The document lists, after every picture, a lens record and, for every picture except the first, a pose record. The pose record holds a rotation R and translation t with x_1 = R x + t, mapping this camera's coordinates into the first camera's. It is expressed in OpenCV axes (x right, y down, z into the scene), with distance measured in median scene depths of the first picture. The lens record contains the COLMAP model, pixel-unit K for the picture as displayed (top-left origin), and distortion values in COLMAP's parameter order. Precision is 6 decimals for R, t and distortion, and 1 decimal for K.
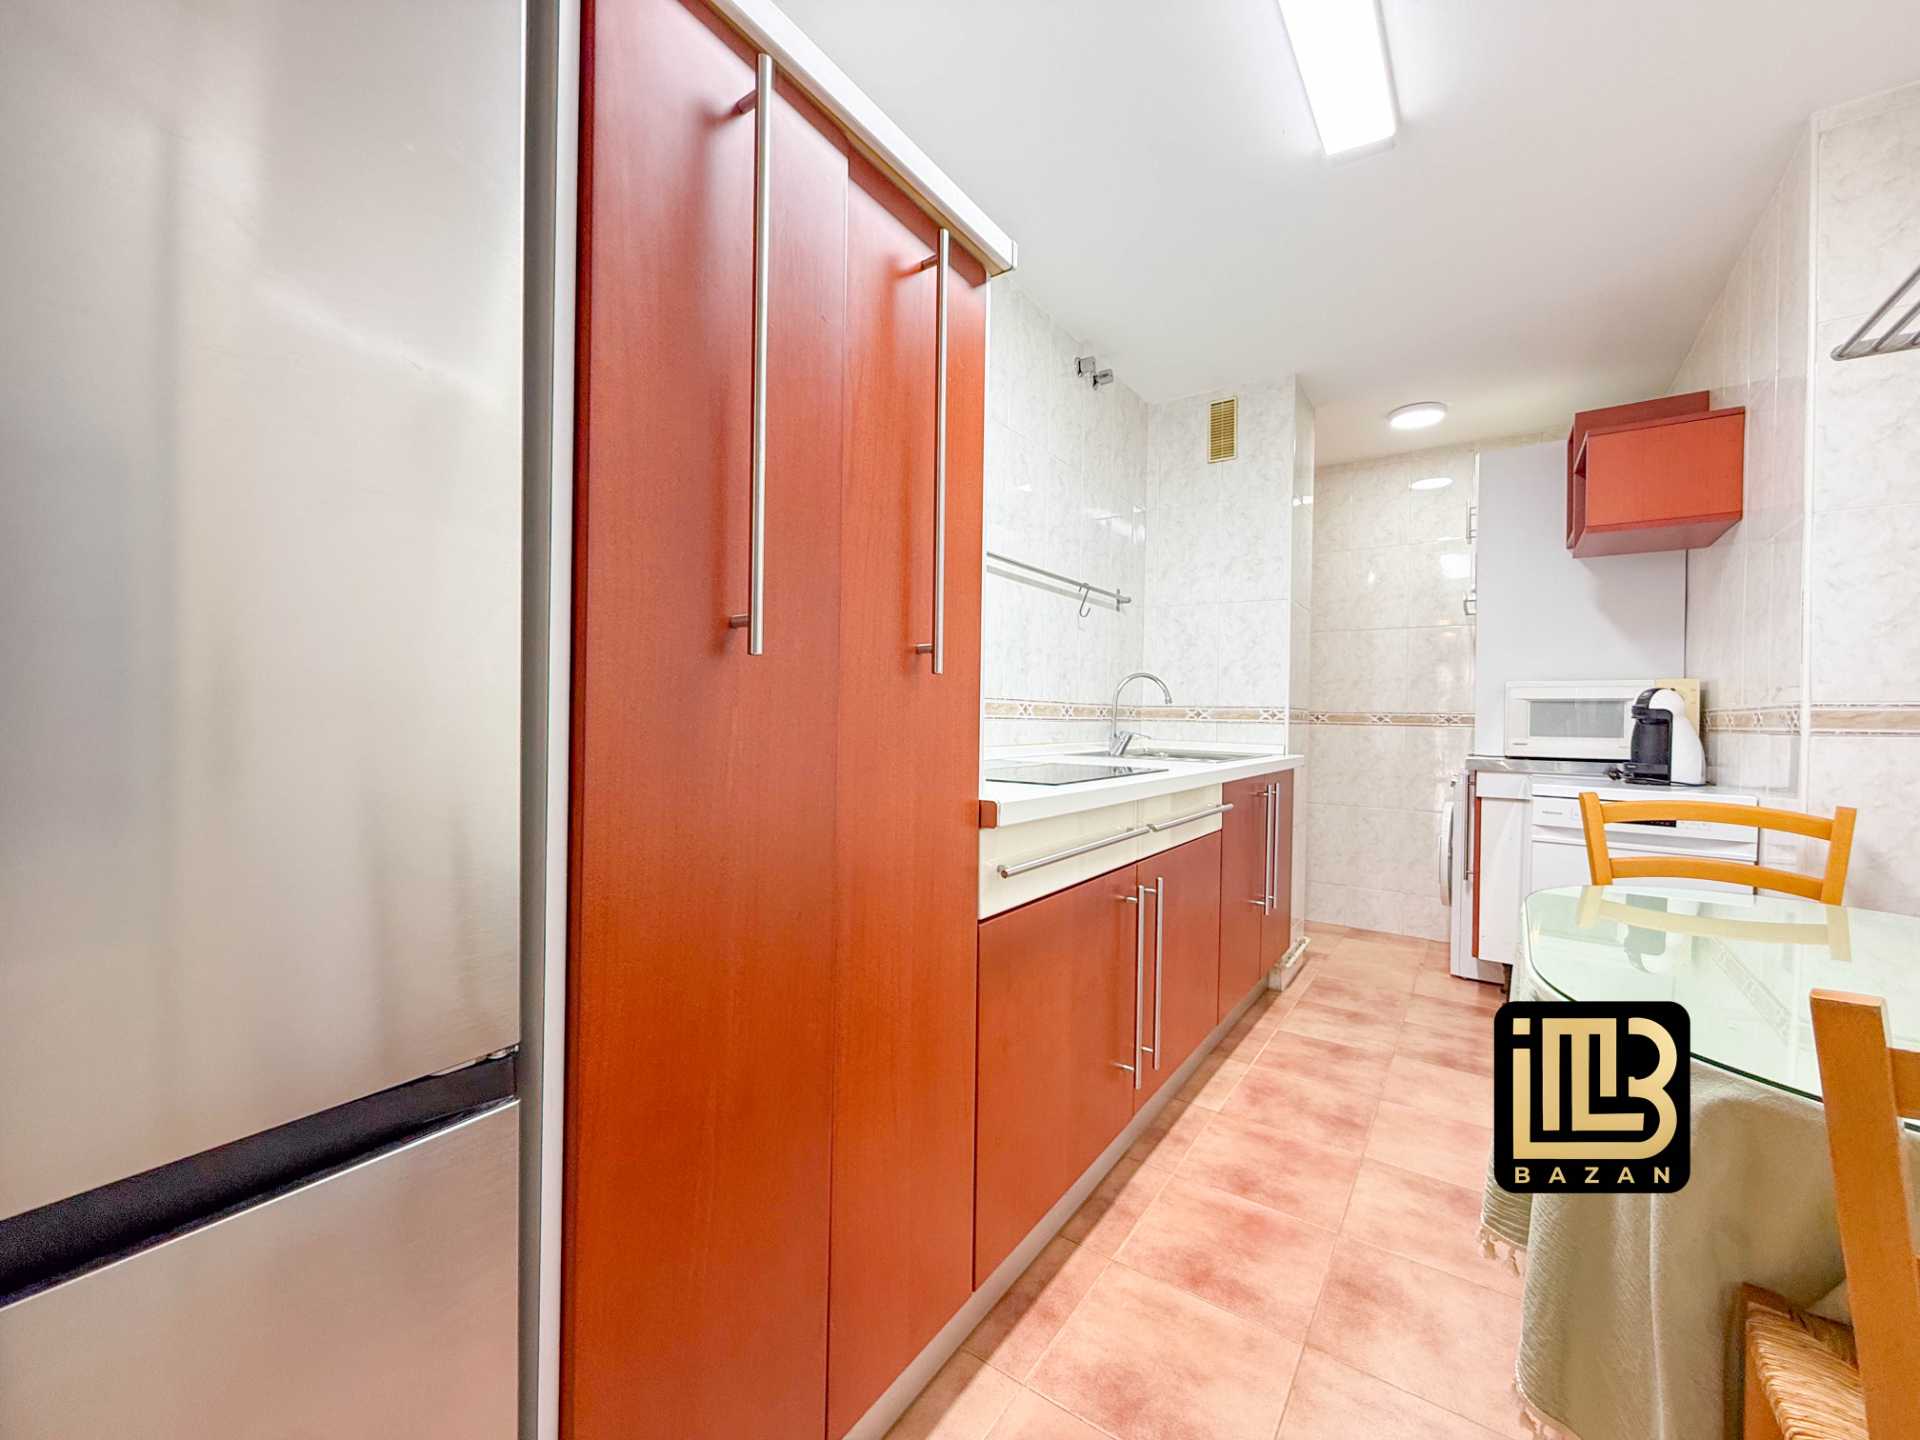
lens RADIAL K [[763.6, 0, 963.4], [0, 763.6, 724.0], [0, 0, 1]] dist [0.000505, -0.000031]
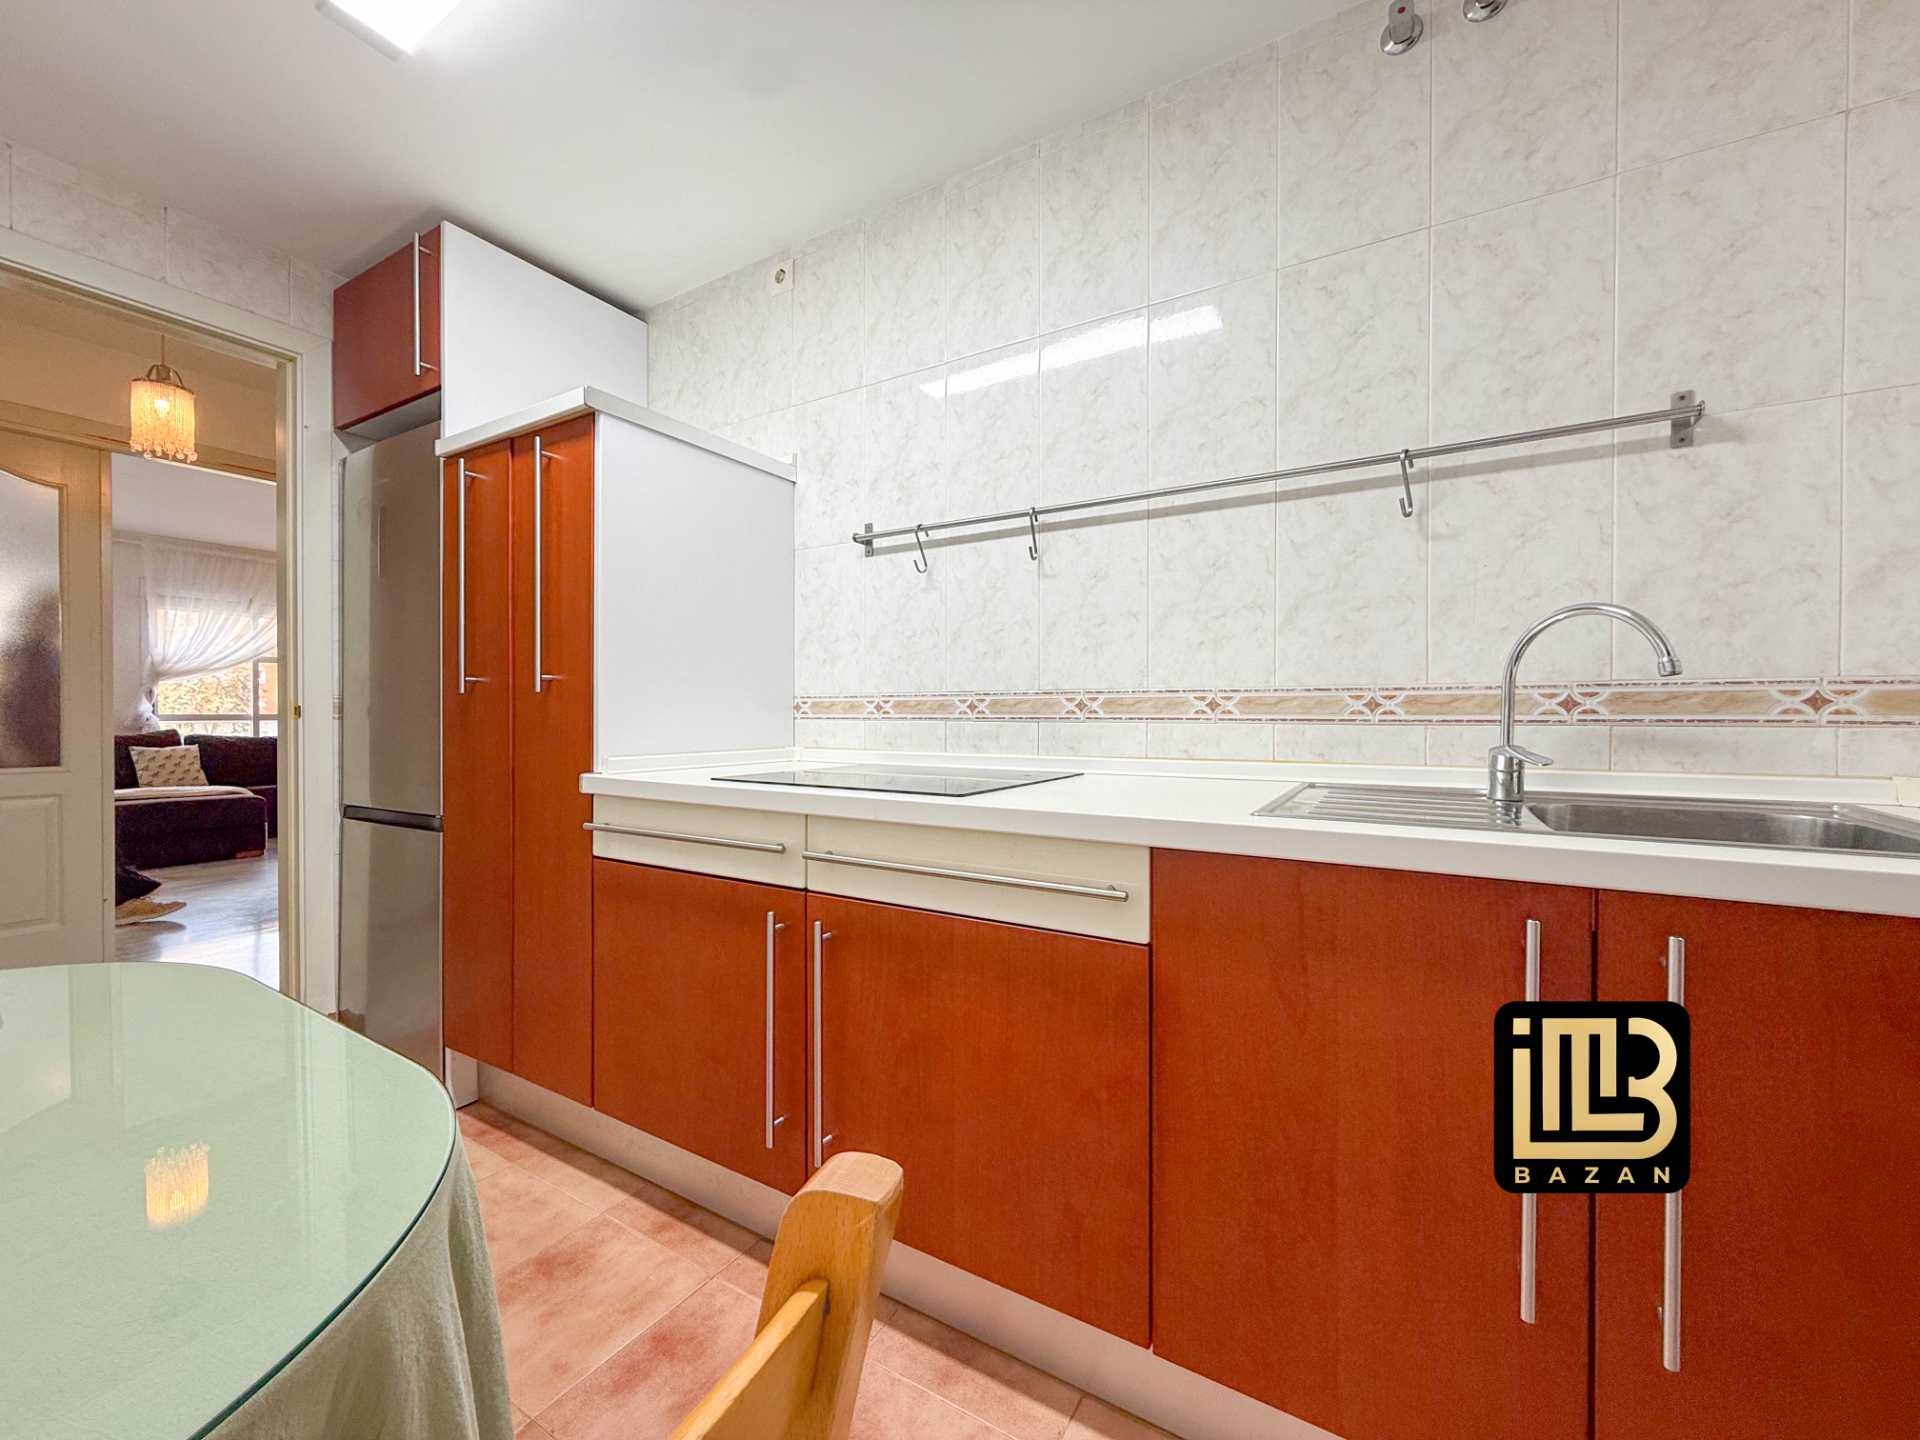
lens RADIAL K [[763.6, 0, 950.0], [0, 763.6, 722.1], [0, 0, 1]] dist [0.000505, -0.000031]
pose [[0.060921, -0.005715, -0.998126, 0.989632], [-0.010450, 0.999925, -0.006363, 0.002804], [0.998088, 0.010818, 0.060857, 1.029647]]
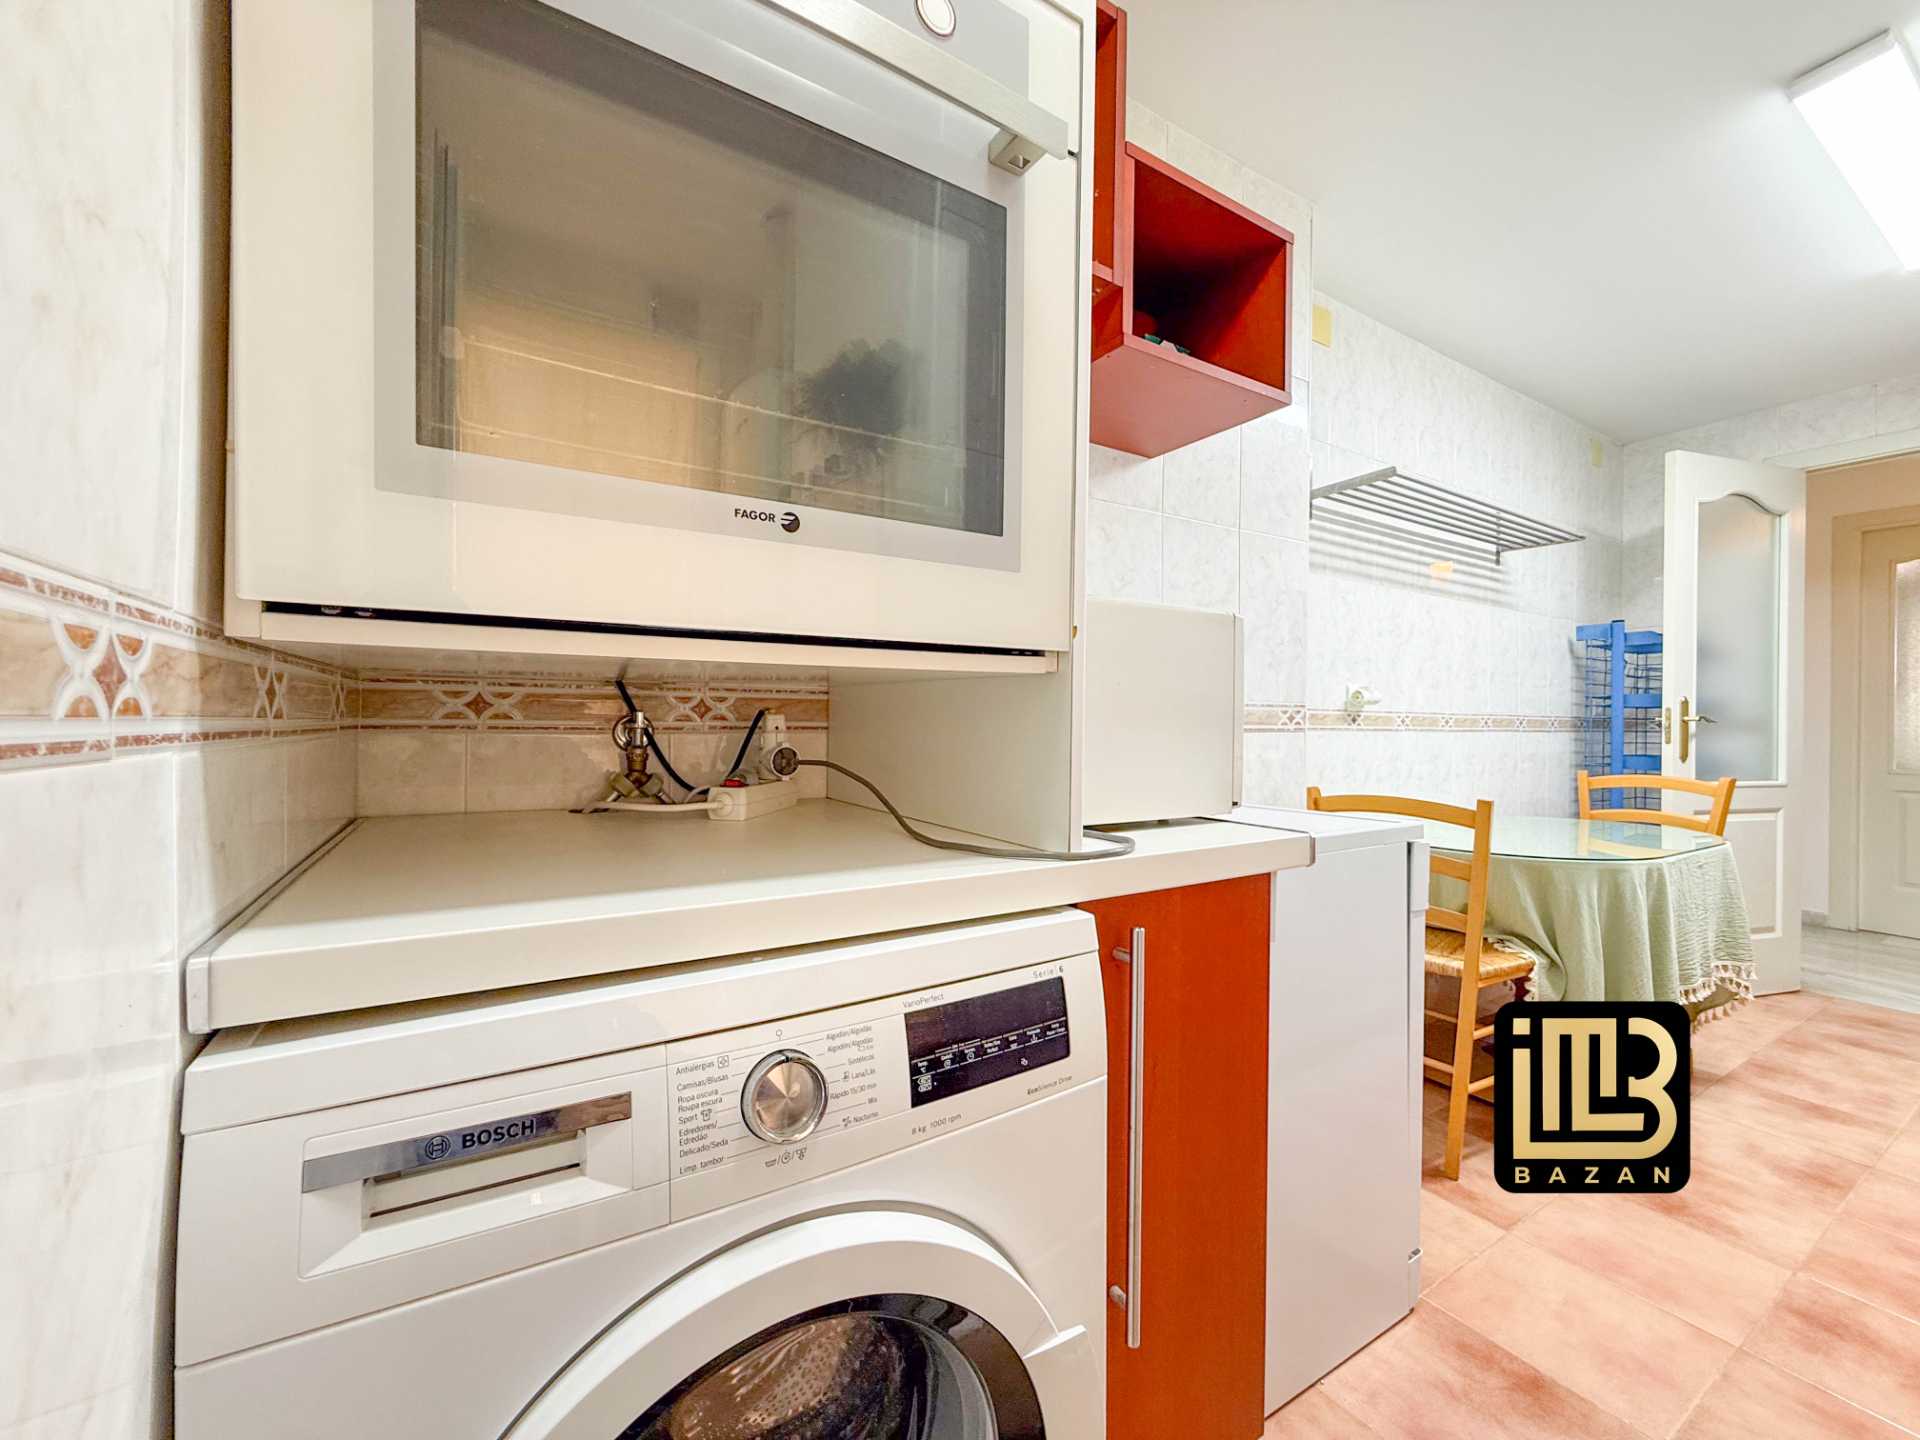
lens RADIAL K [[763.6, 0, 961.4], [0, 763.6, 723.6], [0, 0, 1]] dist [0.000505, -0.000031]
pose [[-0.917374, -0.021990, 0.397419, 1.064027], [-0.017200, 0.999730, 0.015613, -0.010358], [-0.397655, 0.007488, -0.917504, 2.171784]]
